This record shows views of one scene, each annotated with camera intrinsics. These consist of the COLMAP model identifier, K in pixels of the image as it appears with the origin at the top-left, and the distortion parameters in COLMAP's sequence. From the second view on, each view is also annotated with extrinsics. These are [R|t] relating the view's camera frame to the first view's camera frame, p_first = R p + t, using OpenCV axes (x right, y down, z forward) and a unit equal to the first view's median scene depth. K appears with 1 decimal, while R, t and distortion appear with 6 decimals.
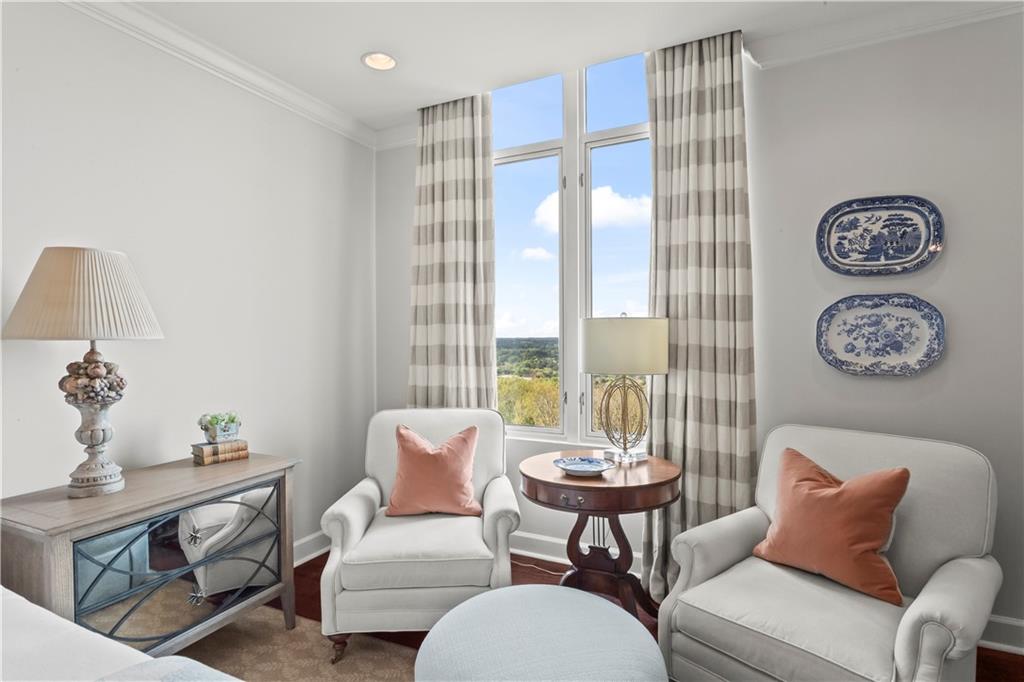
lens RADIAL K [[521.5, 0, 506.0], [0, 521.5, 345.7], [0, 0, 1]] dist [0.009443, -0.000866]
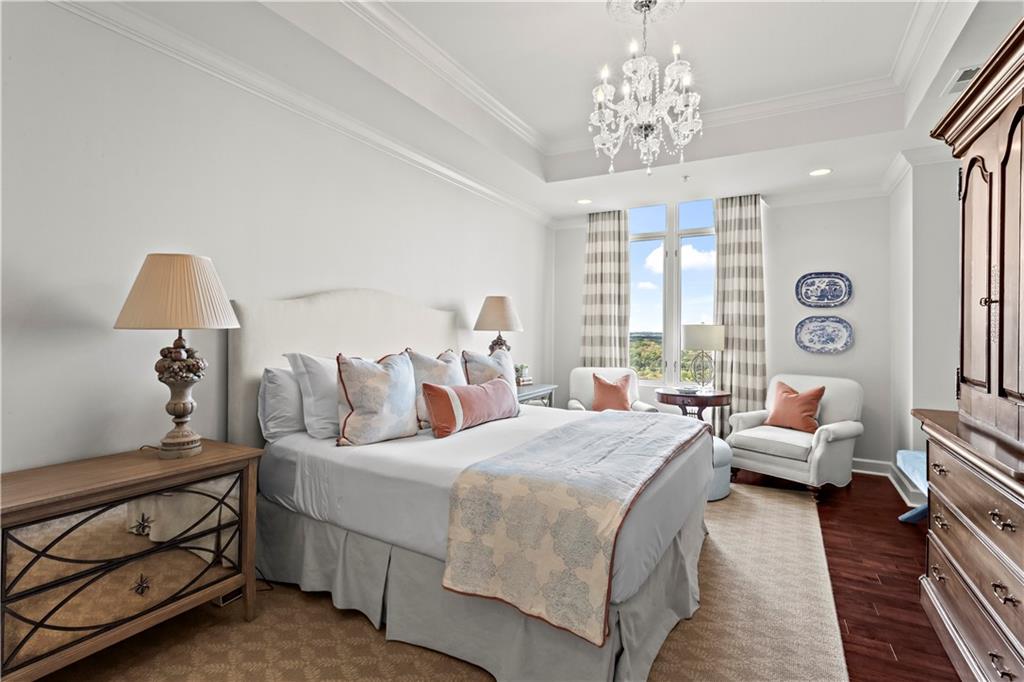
lens RADIAL K [[497.1, 0, 495.9], [0, 497.1, 328.8], [0, 0, 1]] dist [0.004354, 0.001618]
pose [[0.997623, 0.017588, -0.066621, -0.480797], [-0.019119, 0.999566, -0.022416, 0.026048], [0.066197, 0.023636, 0.997527, -1.084295]]
